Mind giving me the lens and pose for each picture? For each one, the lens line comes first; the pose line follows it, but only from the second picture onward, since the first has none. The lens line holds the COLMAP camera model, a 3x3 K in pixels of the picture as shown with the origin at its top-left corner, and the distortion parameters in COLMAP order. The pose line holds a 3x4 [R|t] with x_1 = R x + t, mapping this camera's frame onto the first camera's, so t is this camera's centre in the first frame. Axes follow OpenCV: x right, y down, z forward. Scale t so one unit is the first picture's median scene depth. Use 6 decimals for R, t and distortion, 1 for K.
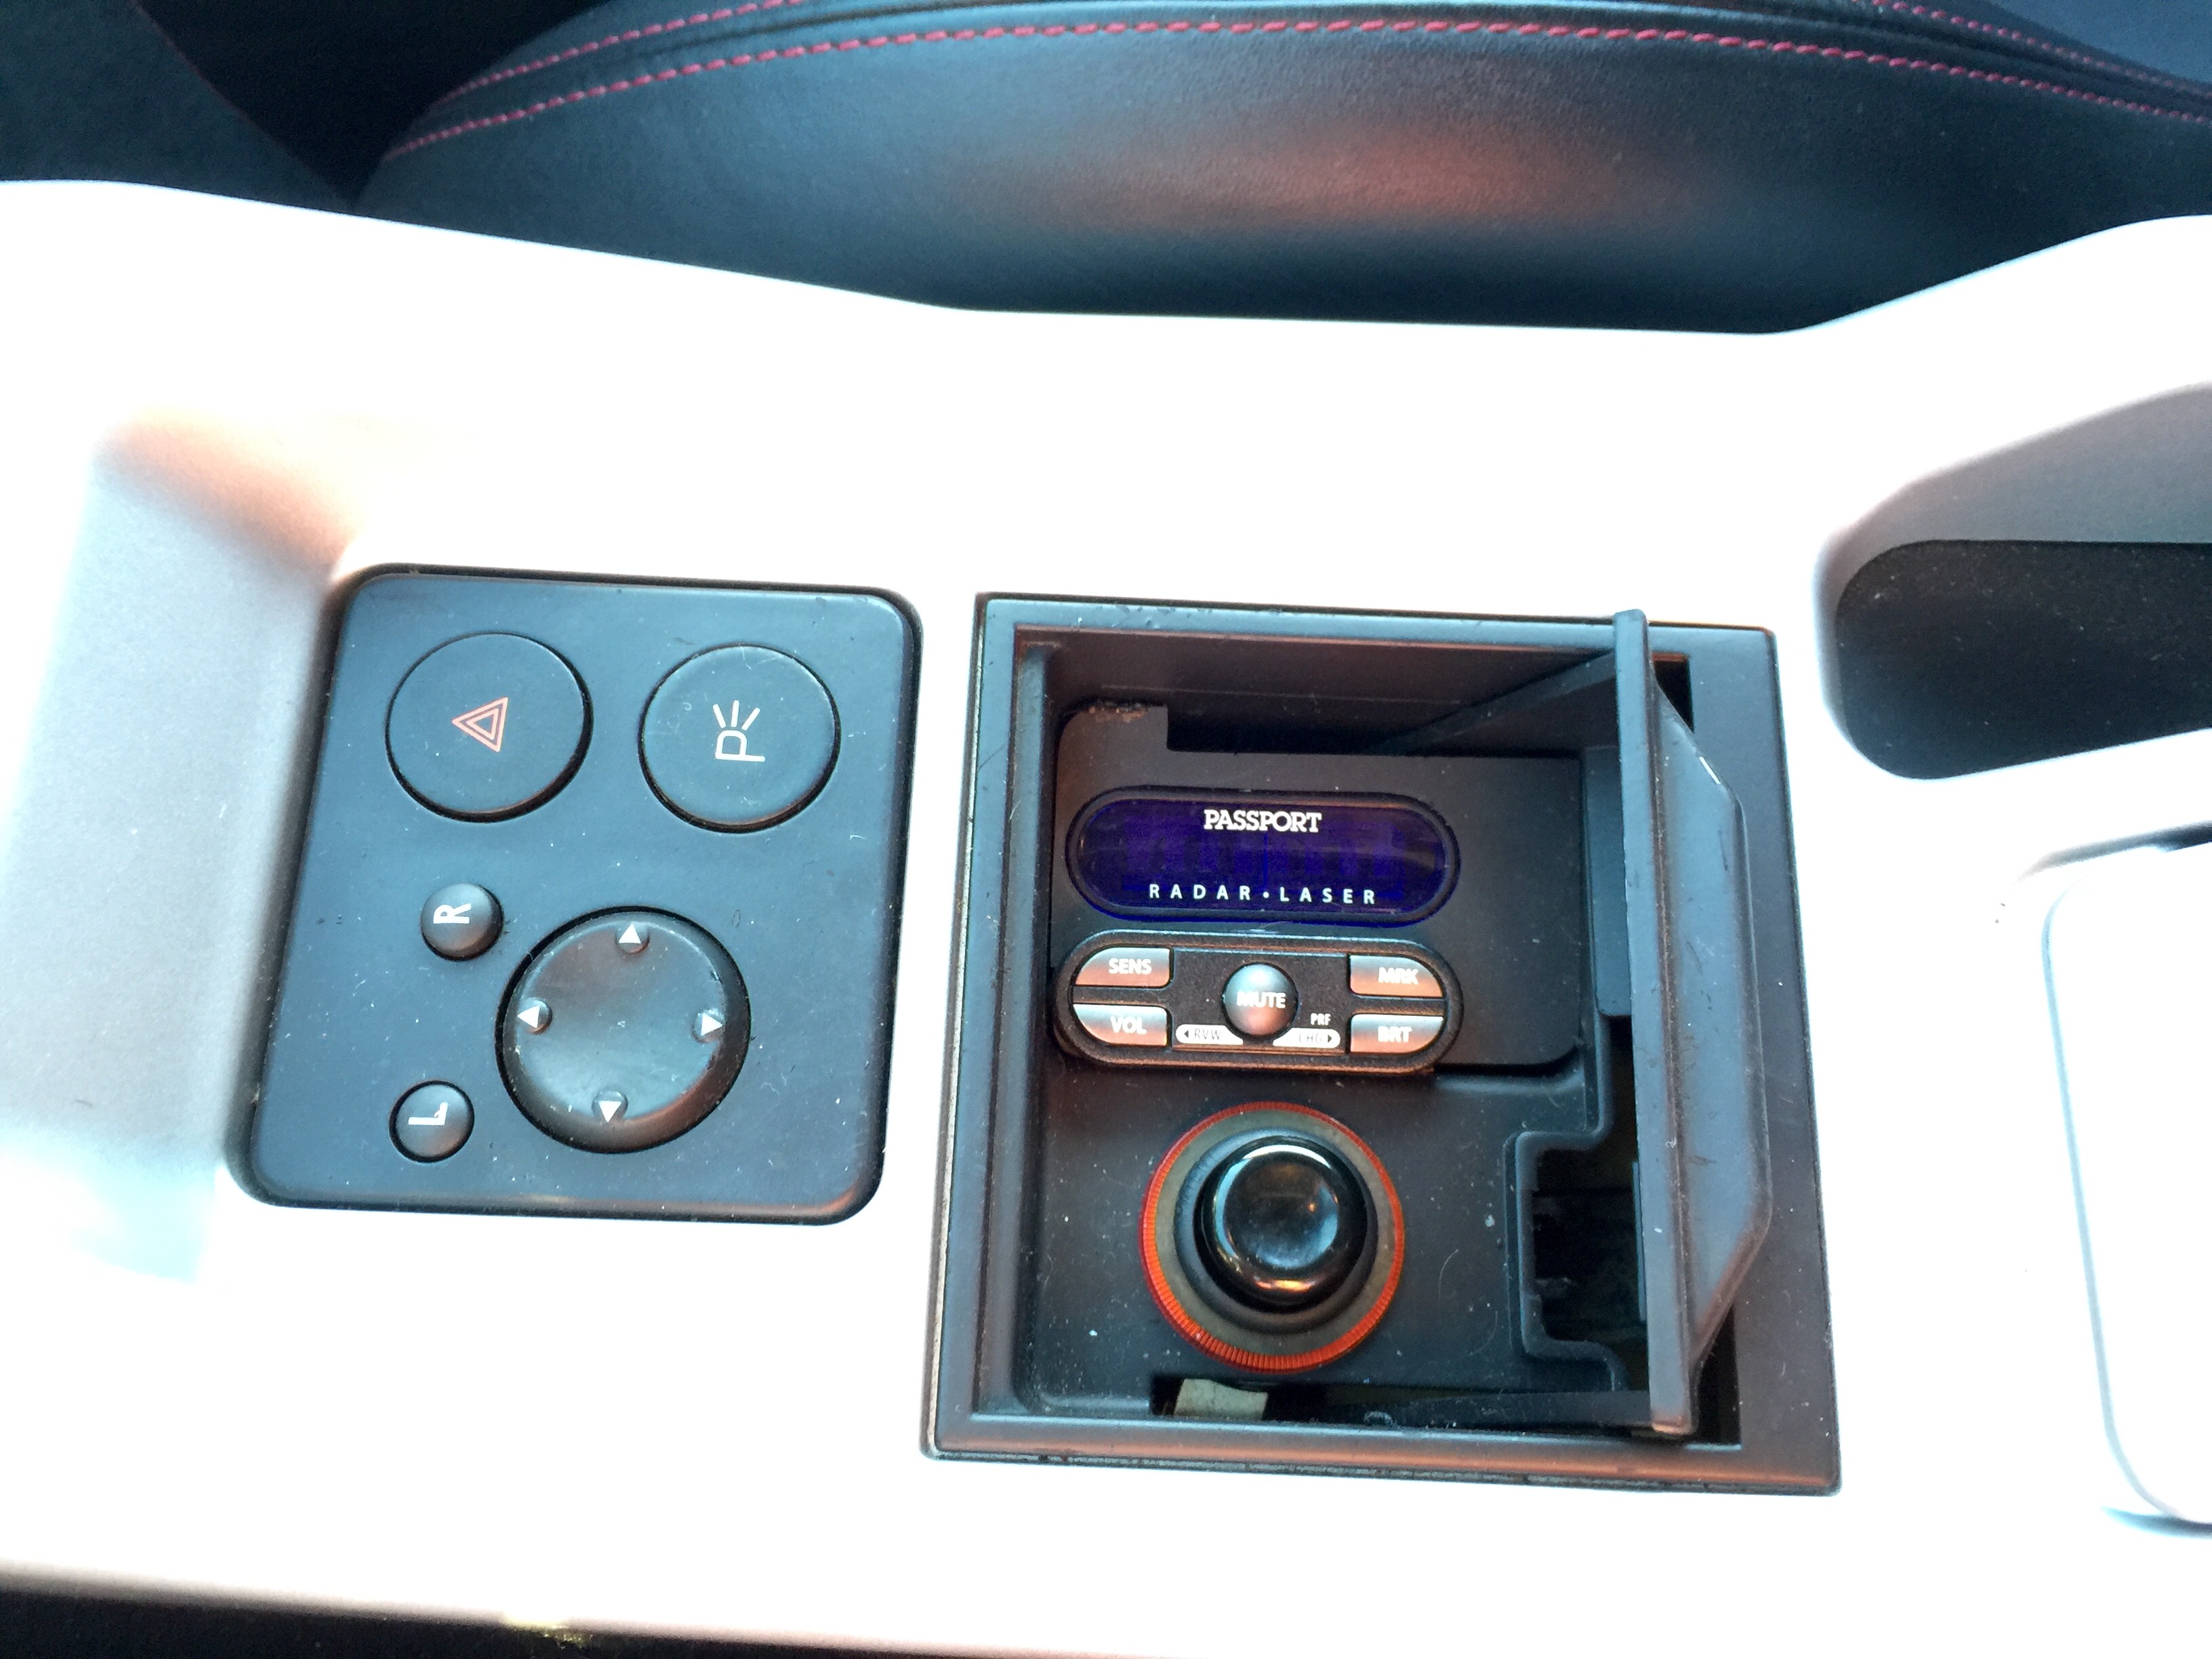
lens RADIAL K [[1857.4, 0, 1103.4], [0, 1857.4, 832.6], [0, 0, 1]] dist [0.056164, -0.070318]
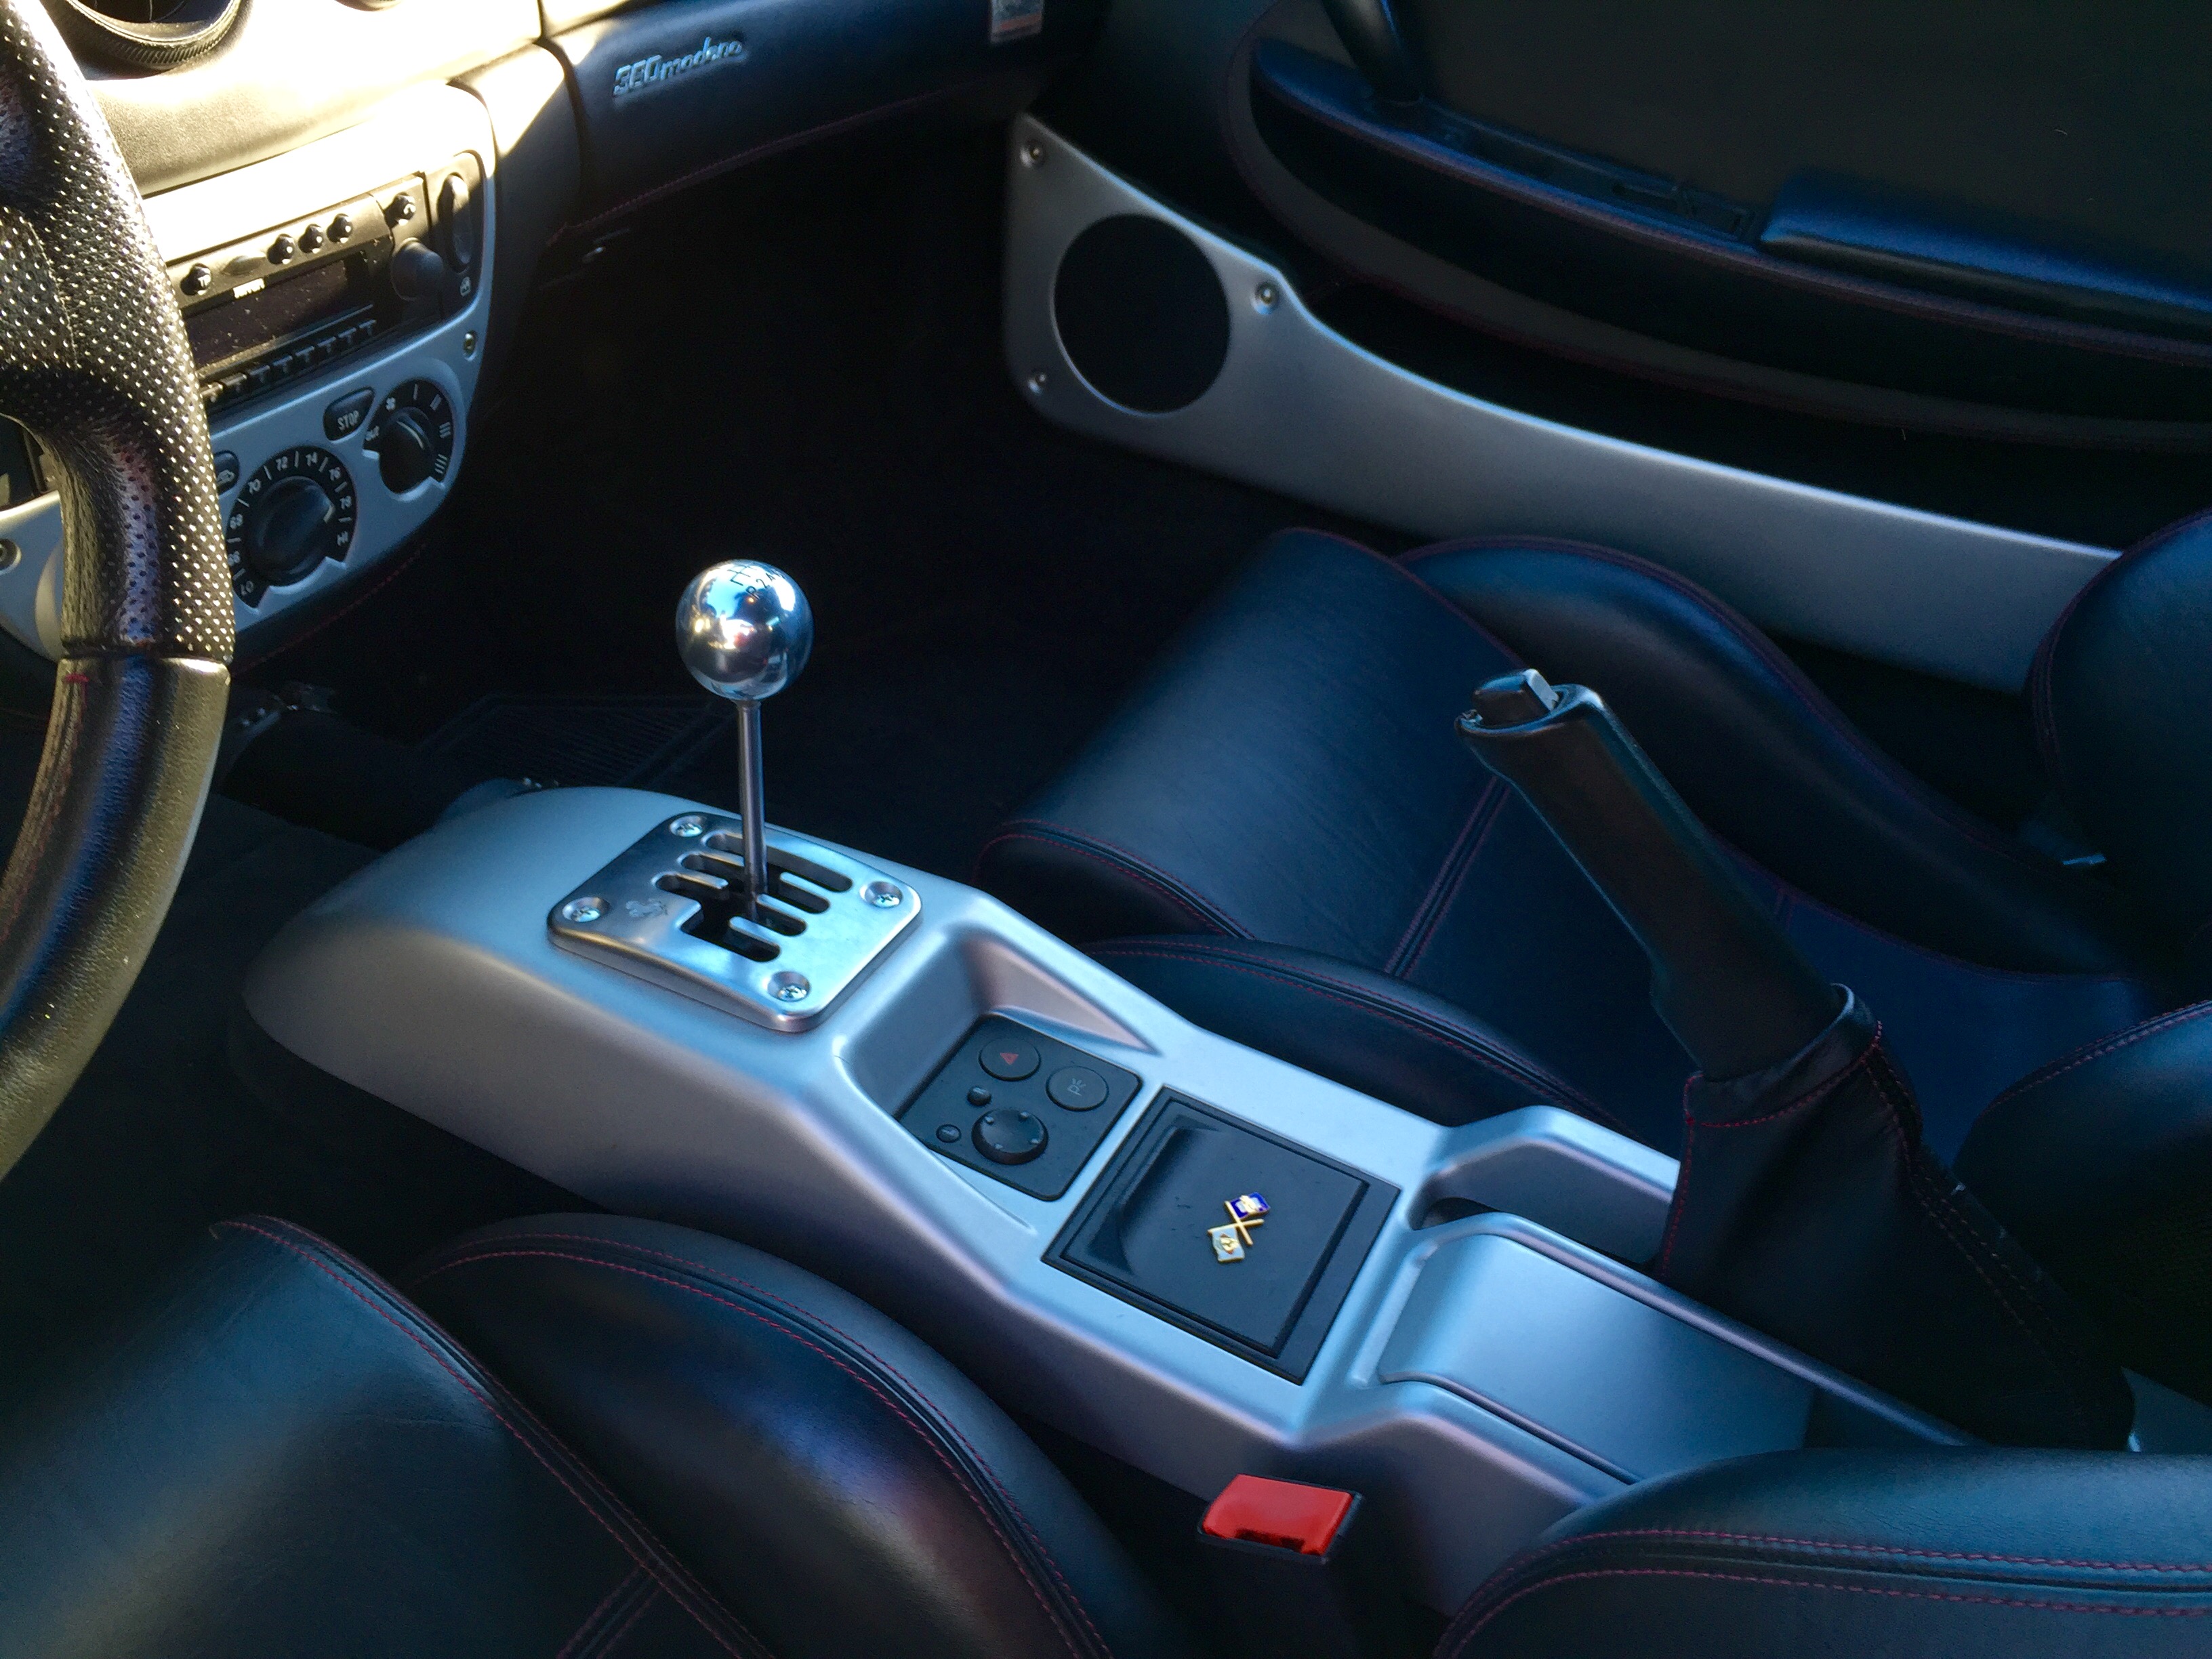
lens RADIAL K [[1857.4, 0, 1096.7], [0, 1857.4, 818.5], [0, 0, 1]] dist [0.056164, -0.070318]
pose [[0.902766, 0.310779, -0.297370, 0.632885], [-0.427742, 0.721416, -0.544607, 1.324280], [0.045275, 0.618850, 0.784203, -1.771696]]
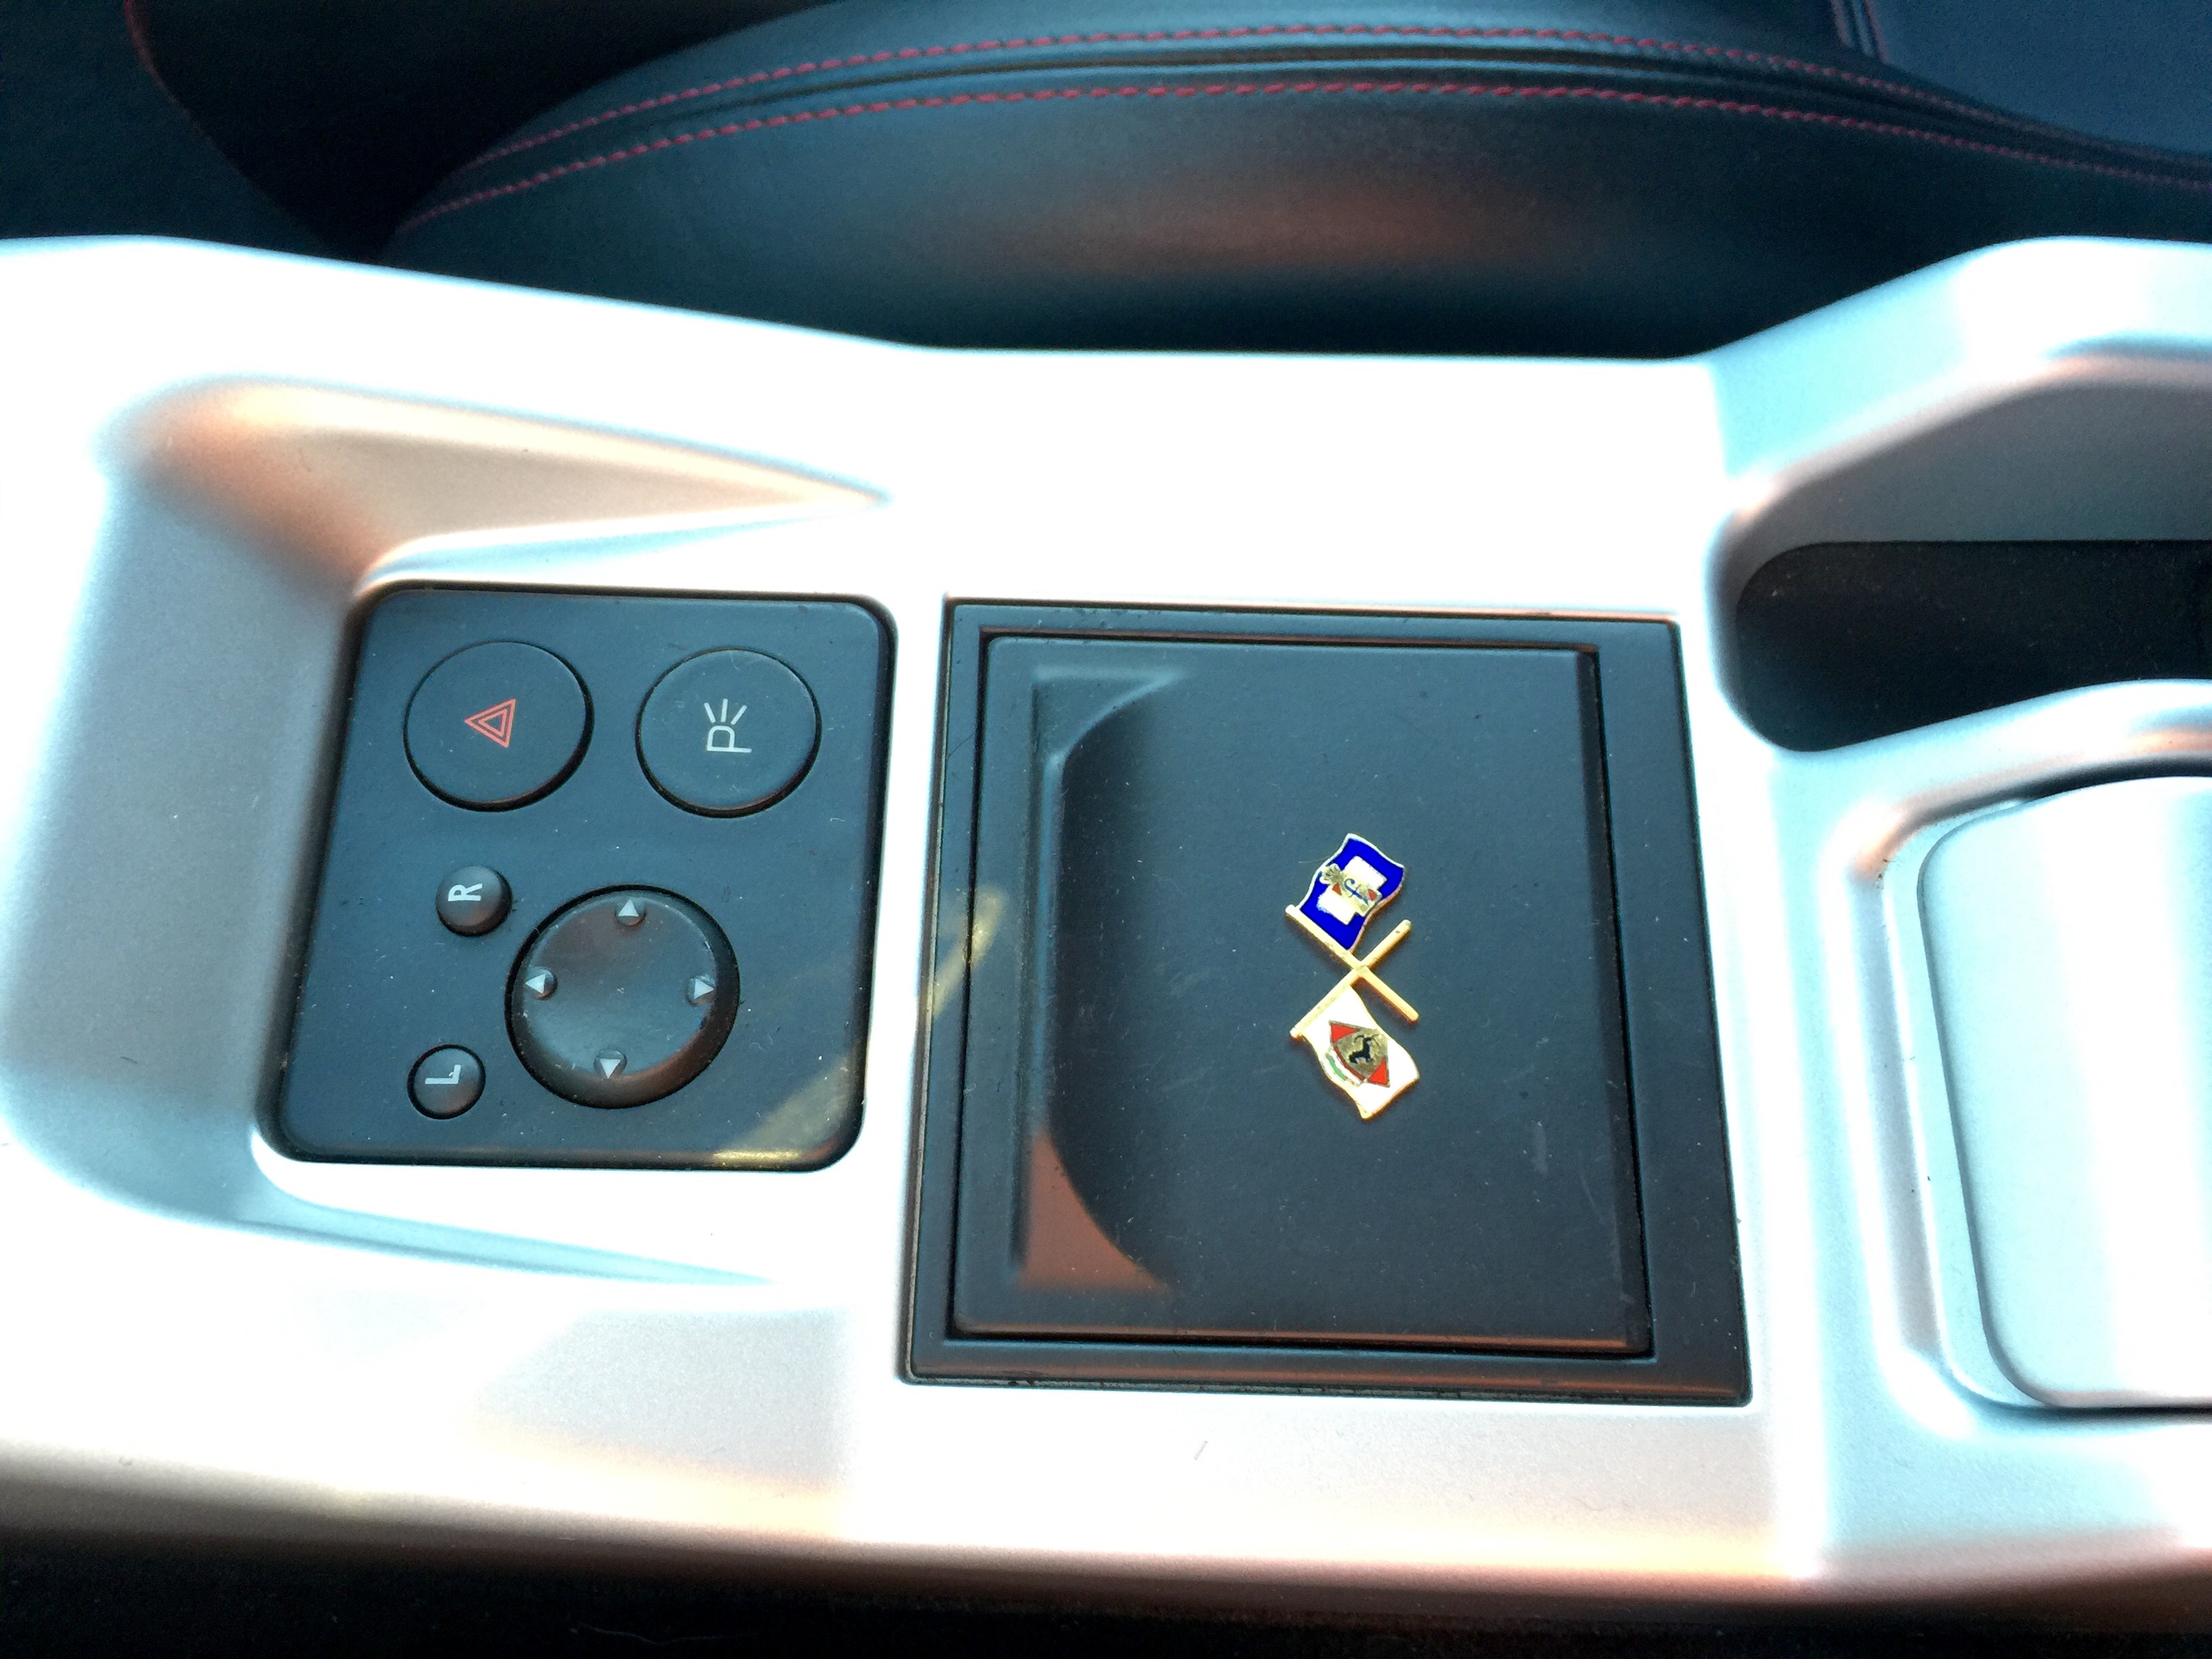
lens RADIAL K [[1857.4, 0, 1108.3], [0, 1857.4, 827.1], [0, 0, 1]] dist [0.056164, -0.070318]
pose [[0.999871, -0.016009, 0.000976, 0.024814], [0.016037, 0.998867, -0.044796, 0.056314], [-0.000257, 0.044806, 0.998996, -0.085532]]
